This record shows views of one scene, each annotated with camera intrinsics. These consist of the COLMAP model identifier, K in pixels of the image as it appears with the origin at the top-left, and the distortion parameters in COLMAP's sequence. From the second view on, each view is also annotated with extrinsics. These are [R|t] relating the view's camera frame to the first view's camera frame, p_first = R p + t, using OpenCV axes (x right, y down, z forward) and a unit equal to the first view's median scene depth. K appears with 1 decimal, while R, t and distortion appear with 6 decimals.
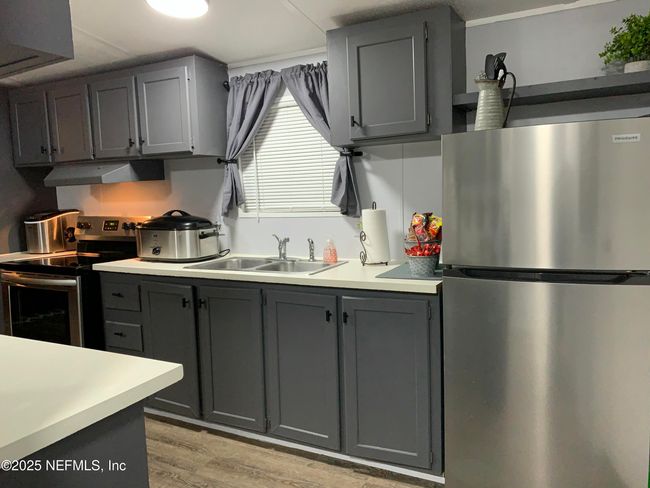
lens RADIAL K [[503.5, 0, 326.6], [0, 503.5, 240.9], [0, 0, 1]] dist [0.080209, -0.099116]
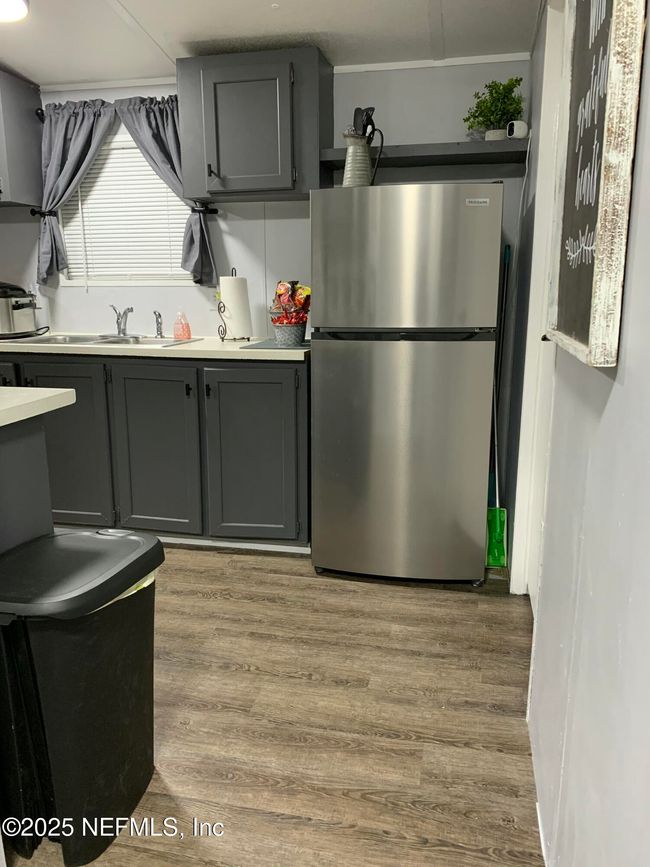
lens RADIAL K [[679.1, 0, 326.2], [0, 679.1, 422.7], [0, 0, 1]] dist [0.009569, -0.004748]
pose [[0.965271, -0.022482, 0.260281, -0.059701], [-0.003852, 0.994957, 0.100226, 0.067513], [-0.261222, -0.097748, 0.960317, -0.191526]]
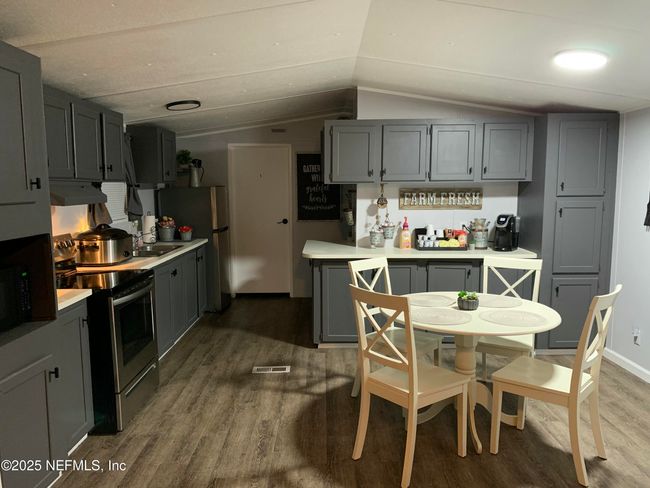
lens RADIAL K [[503.5, 0, 326.6], [0, 503.5, 240.9], [0, 0, 1]] dist [0.080209, -0.099116]
pose [[-0.466460, -0.065684, 0.882100, -1.849168], [0.098281, 0.987216, 0.125483, -0.136357], [-0.879065, 0.145227, -0.454041, 1.217173]]
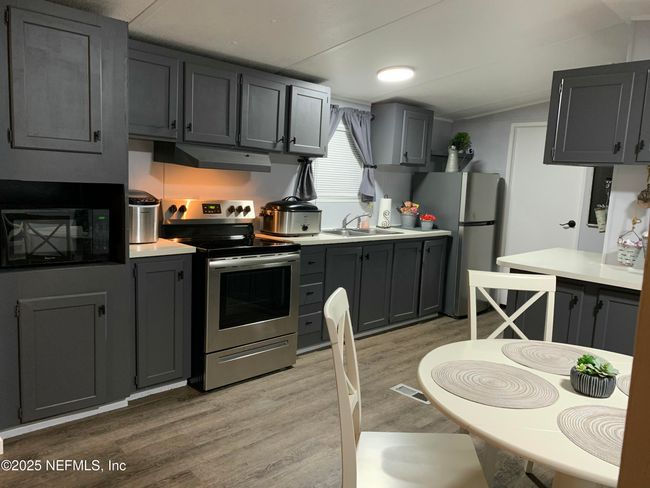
lens RADIAL K [[497.8, 0, 328.1], [0, 497.8, 244.7], [0, 0, 1]] dist [0.072153, -0.135199]
pose [[0.313091, -0.079484, 0.946391, -1.633240], [0.025439, 0.996836, 0.075304, -0.034708], [-0.949383, 0.000498, 0.314122, 0.580806]]
